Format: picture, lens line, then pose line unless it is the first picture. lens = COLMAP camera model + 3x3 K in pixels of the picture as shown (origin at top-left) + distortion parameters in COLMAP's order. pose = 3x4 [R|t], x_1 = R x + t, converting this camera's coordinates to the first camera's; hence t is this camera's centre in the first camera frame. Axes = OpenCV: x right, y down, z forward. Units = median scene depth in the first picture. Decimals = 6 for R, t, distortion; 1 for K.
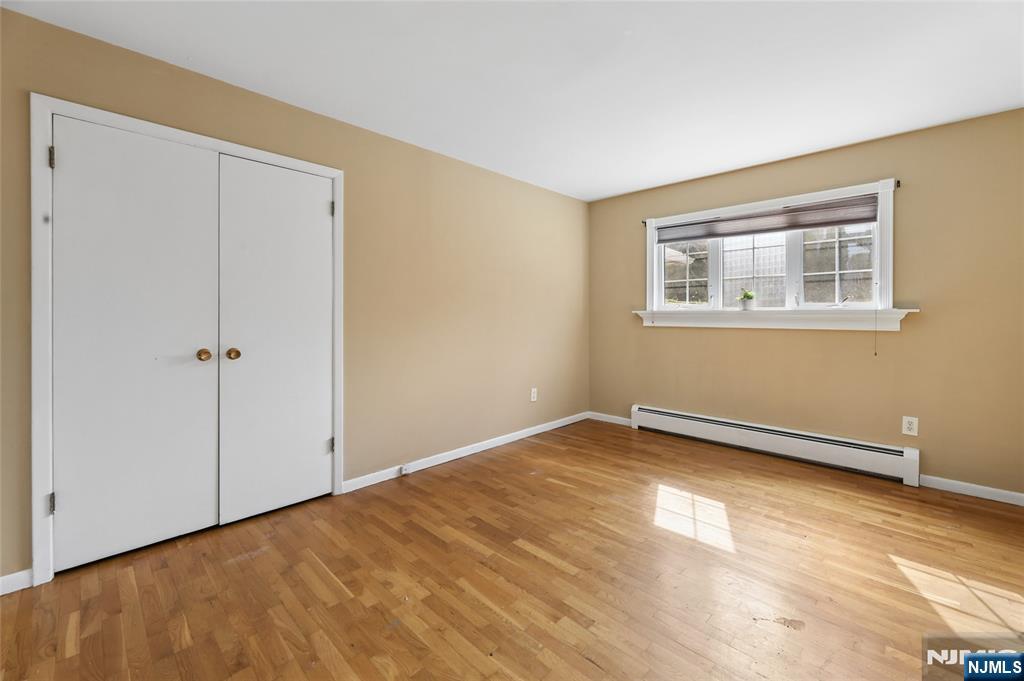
lens RADIAL K [[420.9, 0, 509.9], [0, 420.9, 316.8], [0, 0, 1]] dist [-0.000785, -0.000022]
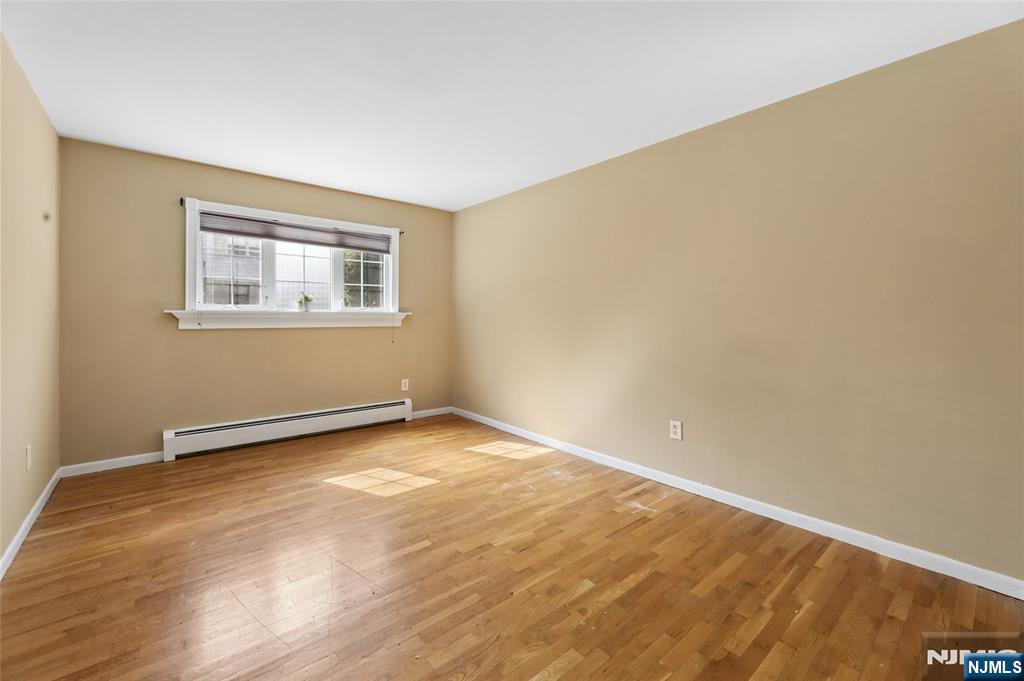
lens RADIAL K [[414.3, 0, 512.2], [0, 414.3, 321.8], [0, 0, 1]] dist [-0.001640, -0.000188]
pose [[0.106294, -0.009382, 0.994290, -0.522576], [0.003149, 0.999954, 0.009099, 0.003330], [-0.994330, 0.002164, 0.106319, 0.377754]]
